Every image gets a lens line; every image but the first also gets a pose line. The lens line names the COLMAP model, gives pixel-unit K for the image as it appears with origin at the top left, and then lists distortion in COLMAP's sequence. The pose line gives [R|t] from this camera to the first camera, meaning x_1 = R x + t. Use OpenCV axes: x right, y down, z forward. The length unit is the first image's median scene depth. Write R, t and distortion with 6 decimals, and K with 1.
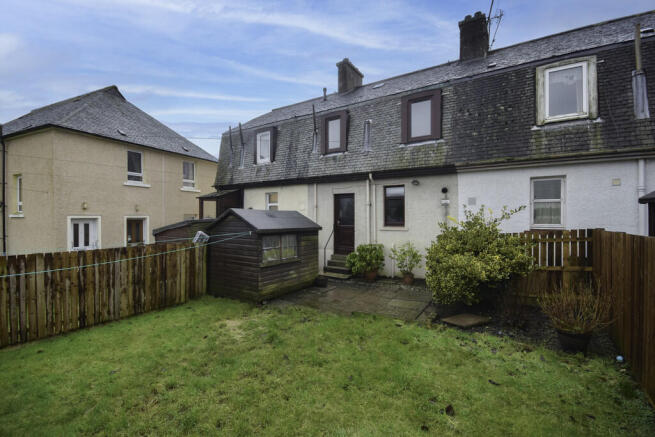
lens RADIAL K [[285.5, 0, 329.2], [0, 285.5, 220.4], [0, 0, 1]] dist [0.001292, -0.000998]
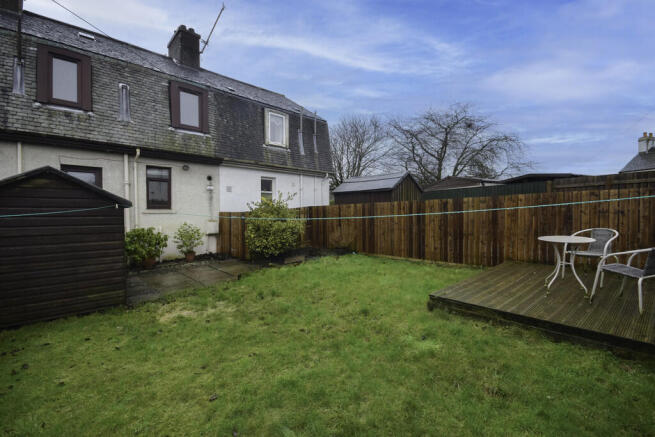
lens RADIAL K [[285.5, 0, 331.1], [0, 285.5, 215.0], [0, 0, 1]] dist [0.001292, -0.000998]
pose [[0.244668, -0.007503, 0.969578, -0.594881], [0.020160, 0.999793, 0.002649, 0.051917], [-0.969397, 0.018899, 0.244769, 0.219907]]
